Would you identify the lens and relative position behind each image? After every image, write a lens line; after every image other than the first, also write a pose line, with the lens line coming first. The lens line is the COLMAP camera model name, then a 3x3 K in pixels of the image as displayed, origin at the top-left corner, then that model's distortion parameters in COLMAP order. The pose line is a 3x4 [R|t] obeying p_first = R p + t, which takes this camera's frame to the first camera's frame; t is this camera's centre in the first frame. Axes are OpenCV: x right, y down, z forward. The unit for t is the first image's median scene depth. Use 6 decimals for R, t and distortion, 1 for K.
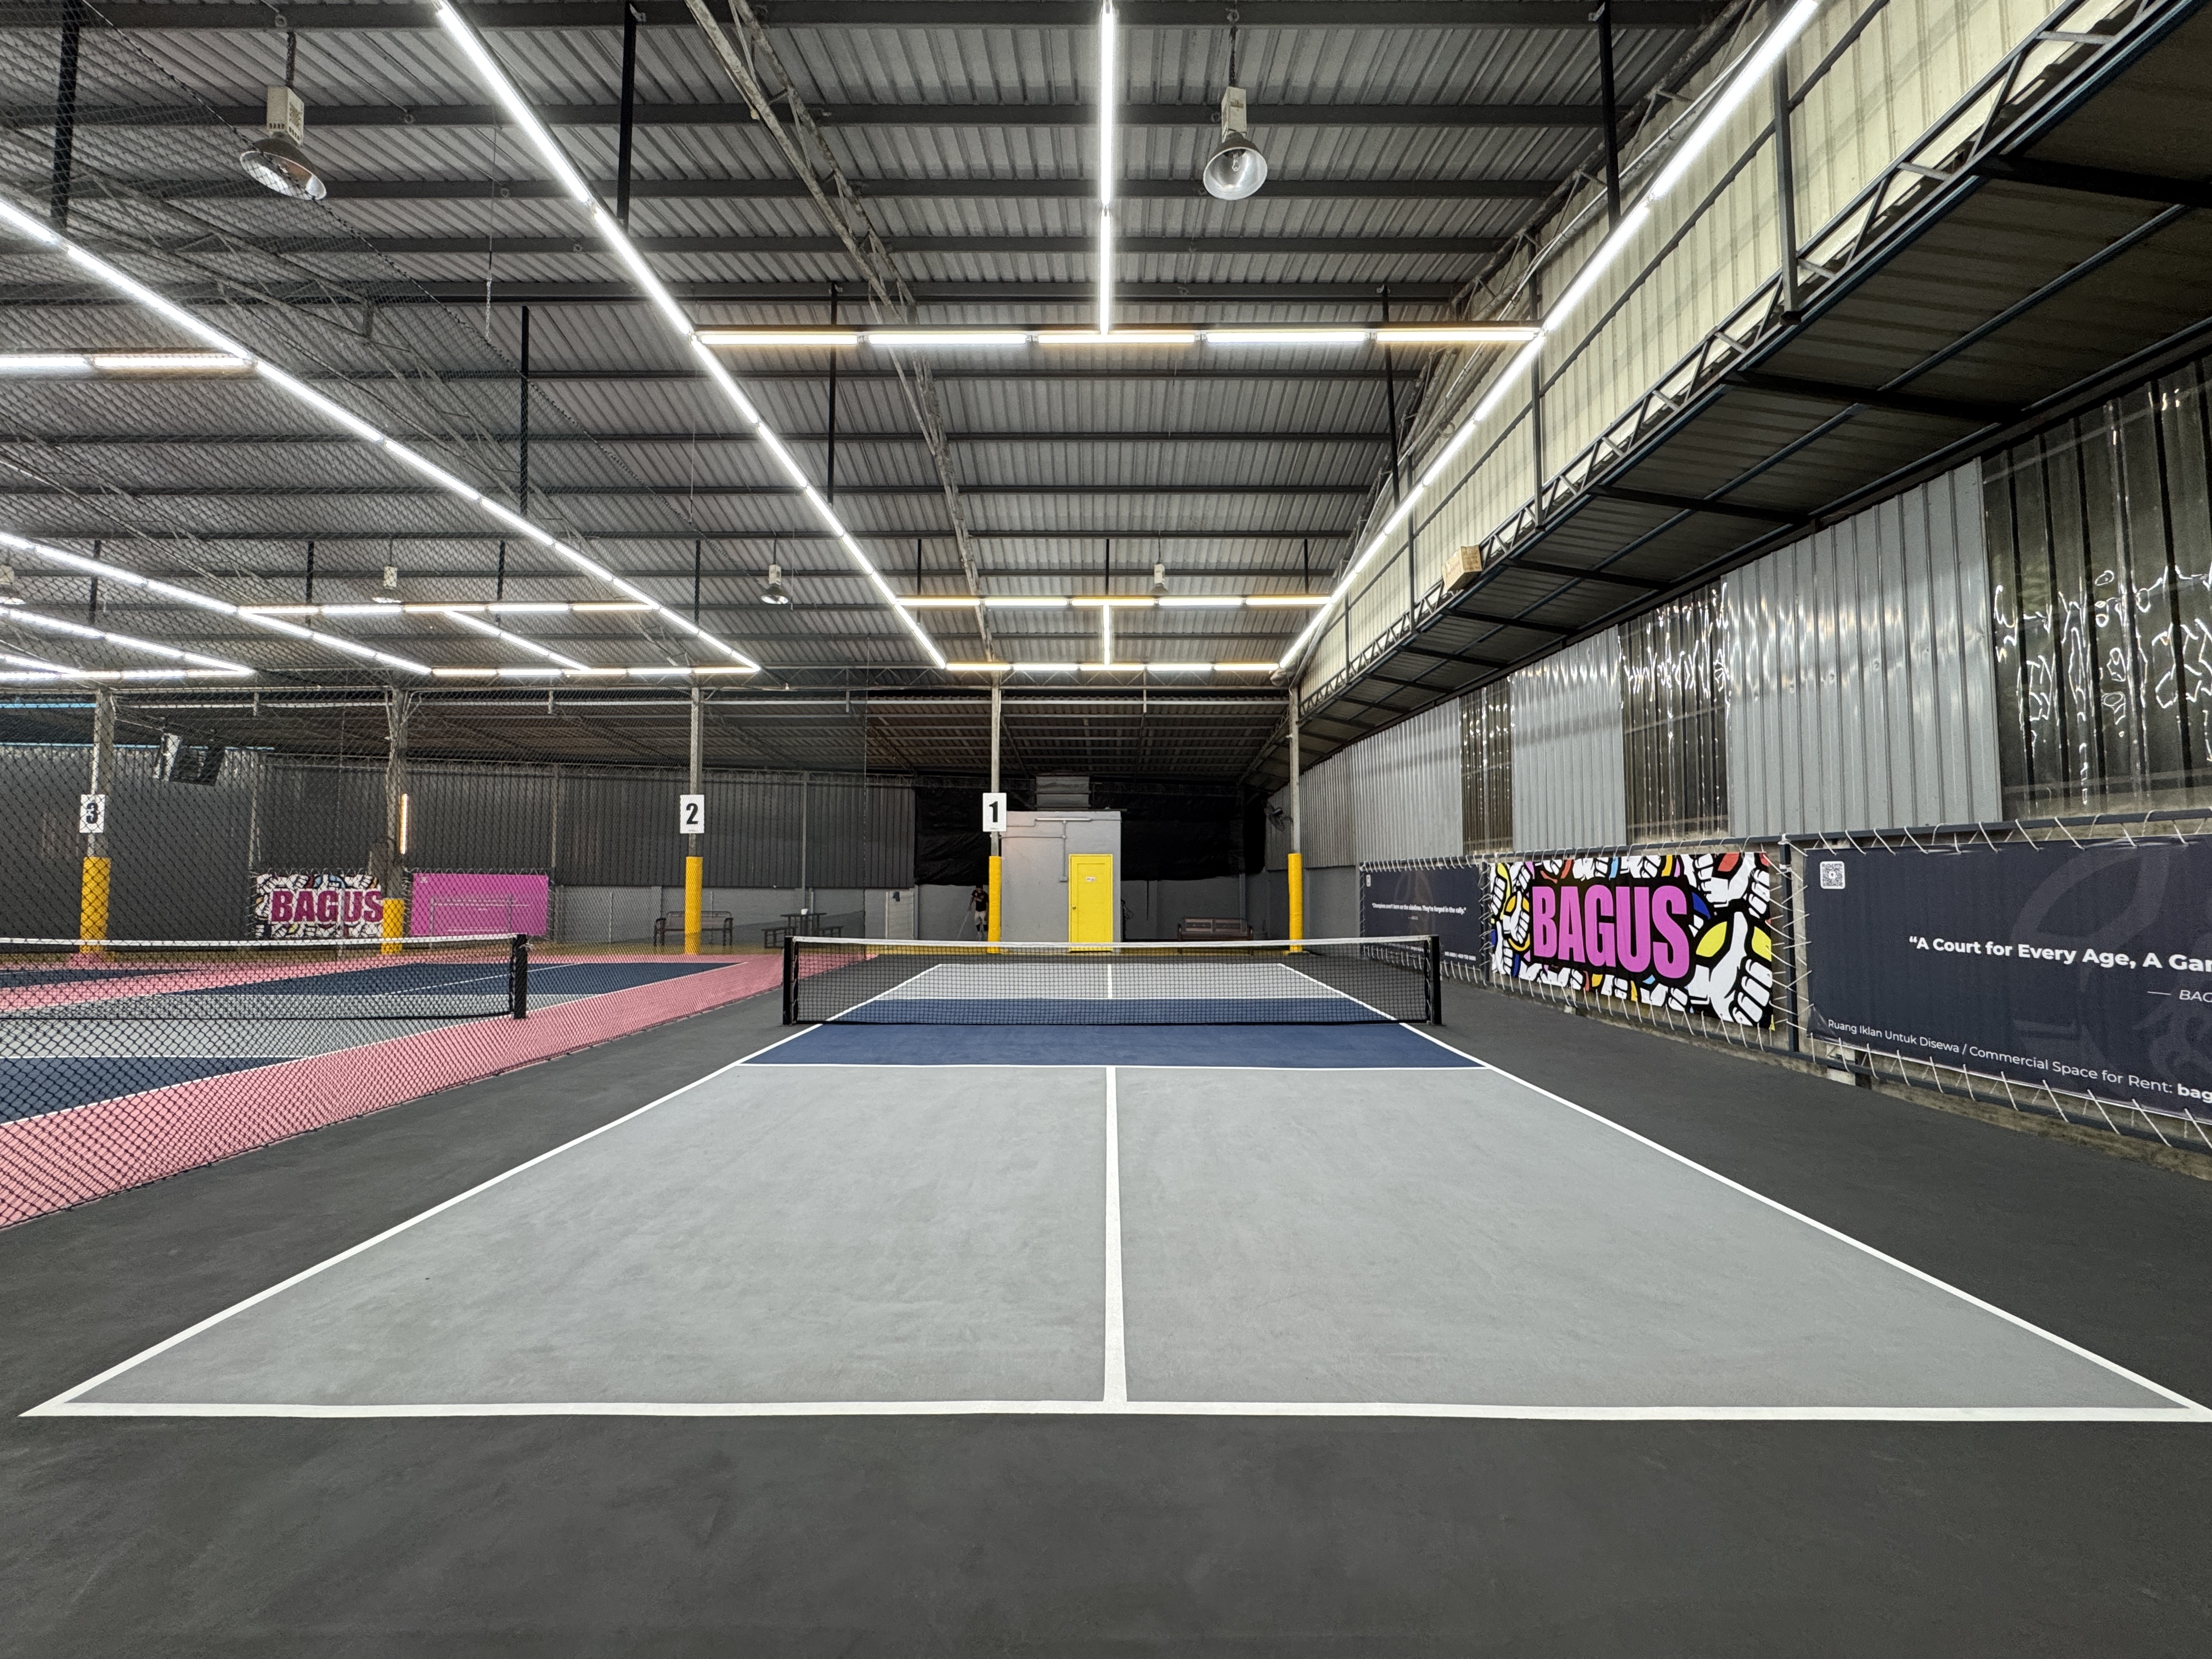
lens RADIAL K [[862.2, 0, 1189.0], [0, 862.2, 865.7], [0, 0, 1]] dist [-0.001731, -0.000078]
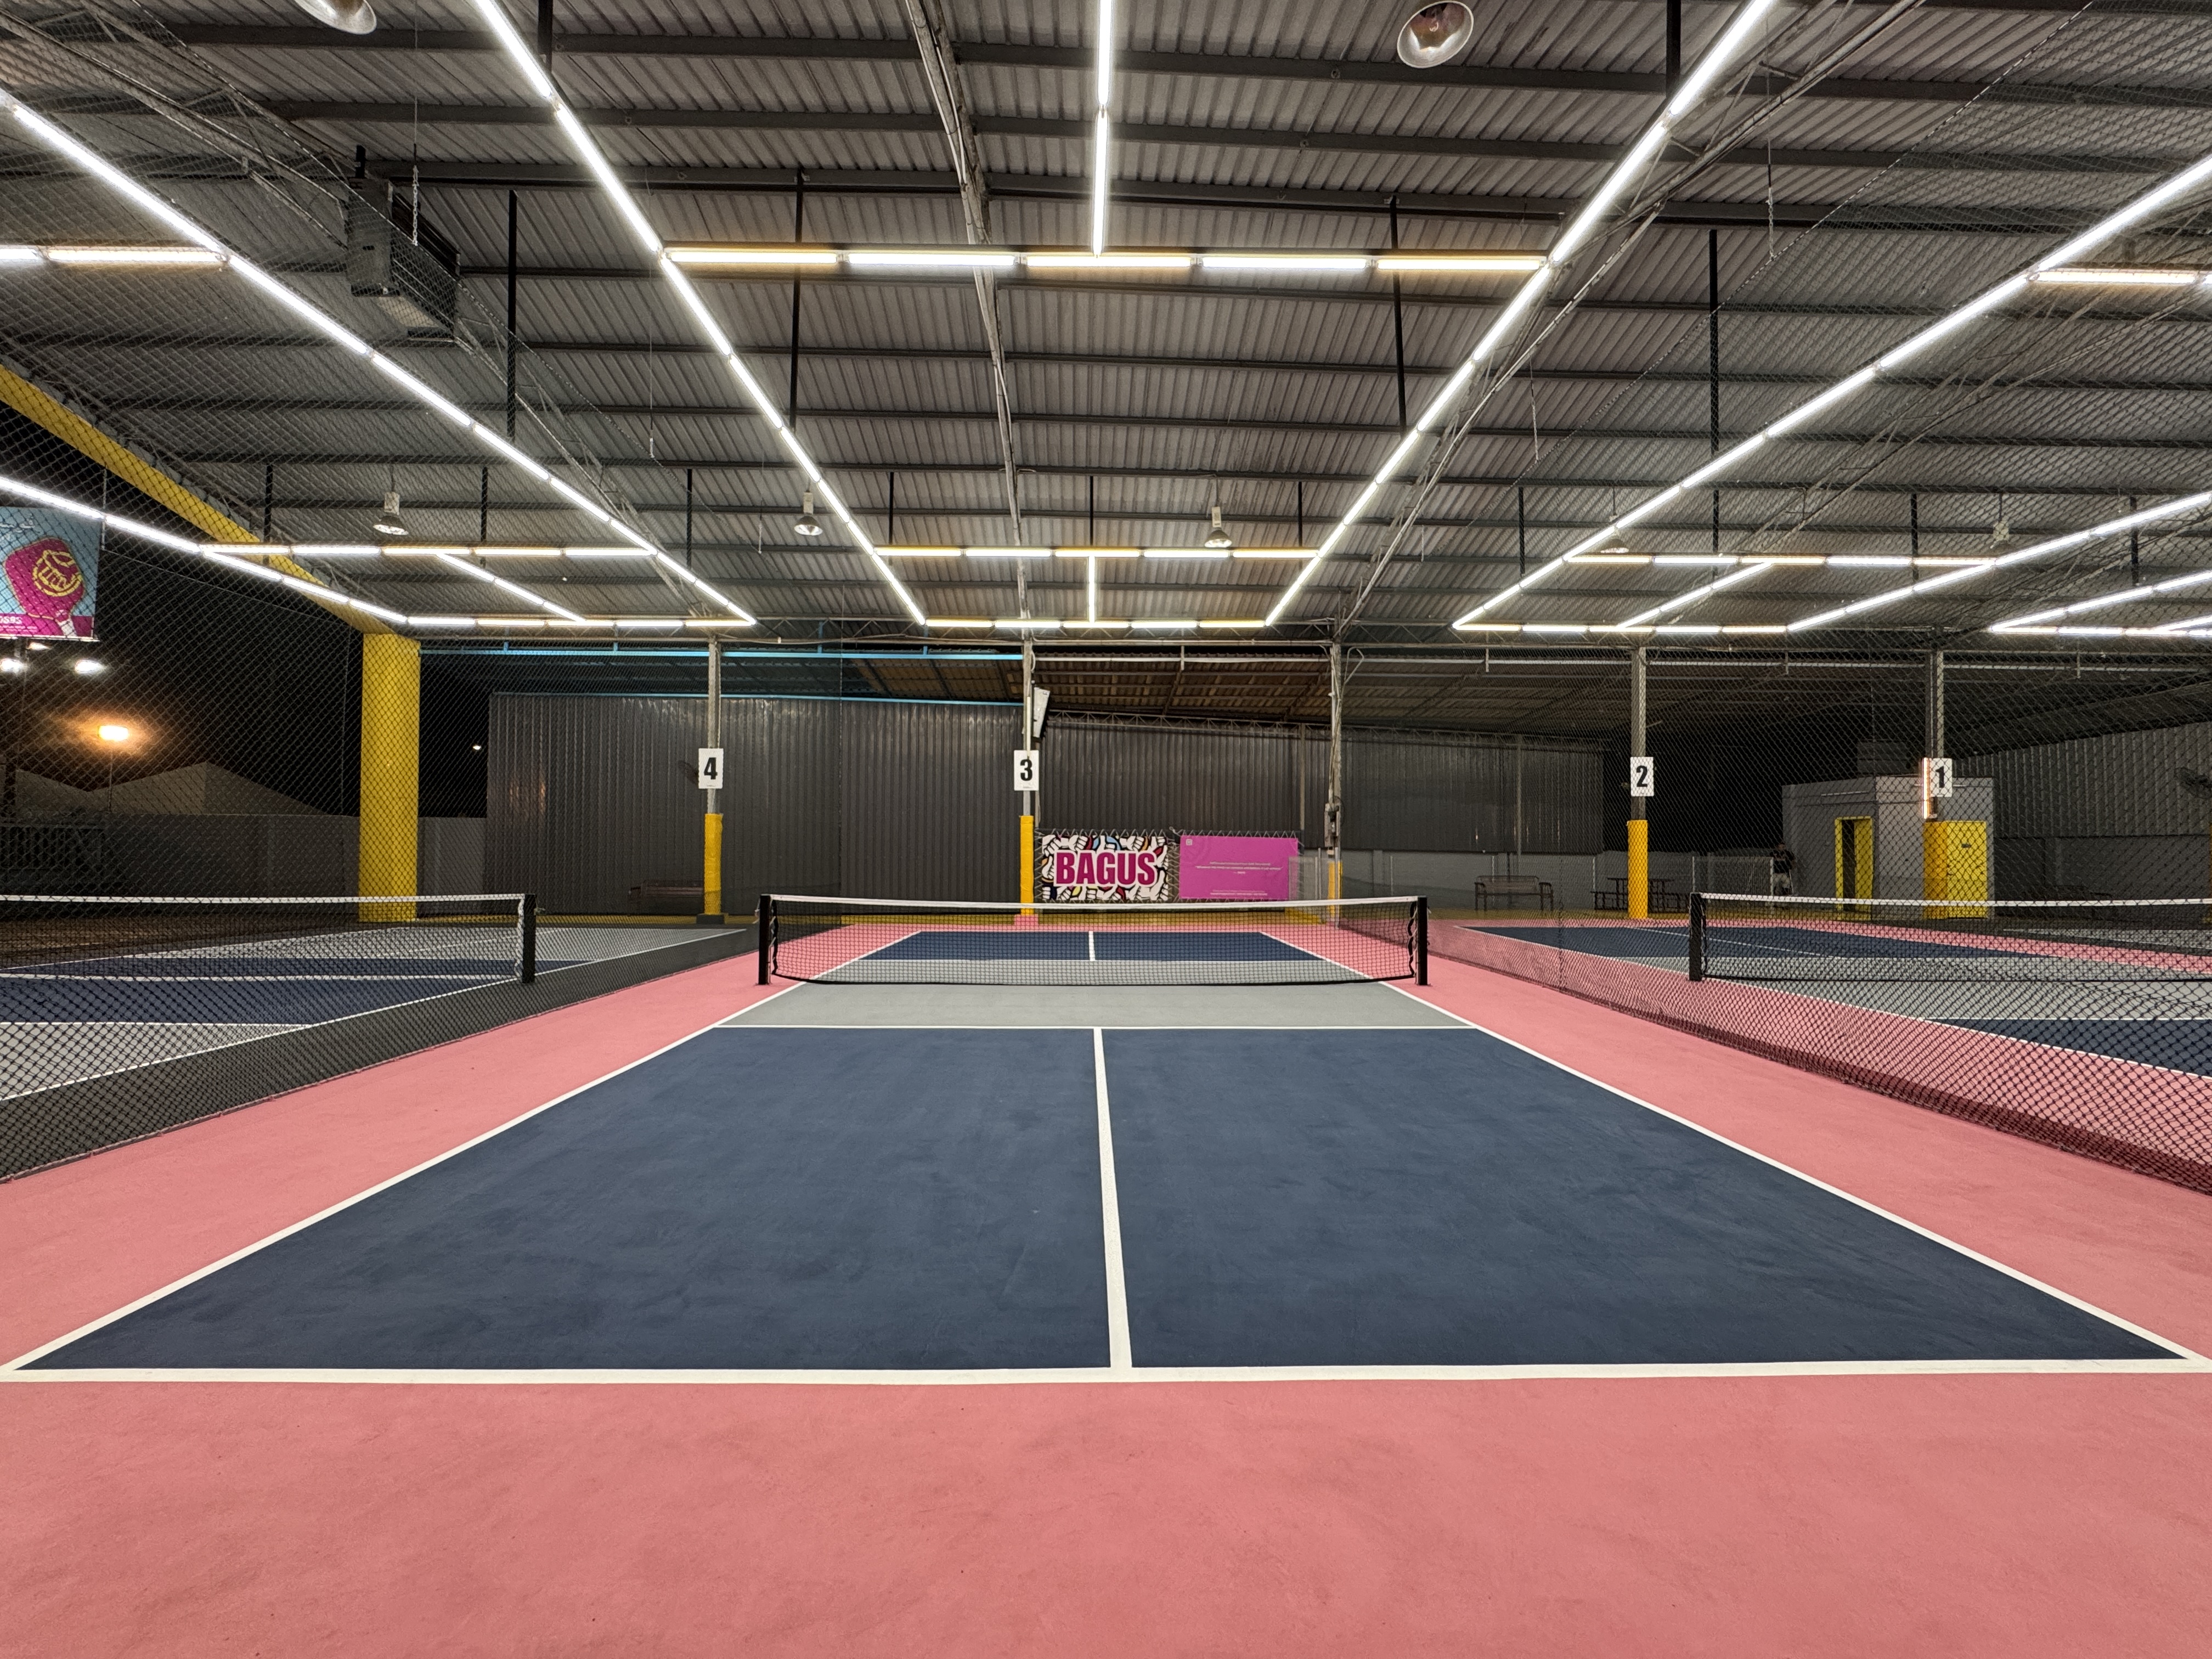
lens RADIAL K [[862.2, 0, 1079.1], [0, 862.2, 936.6], [0, 0, 1]] dist [-0.001731, -0.000078]
pose [[0.998960, -0.004707, 0.045351, -0.215493], [-0.001080, 0.991935, 0.126741, -0.000085], [-0.045581, -0.126659, 0.990899, 0.001446]]
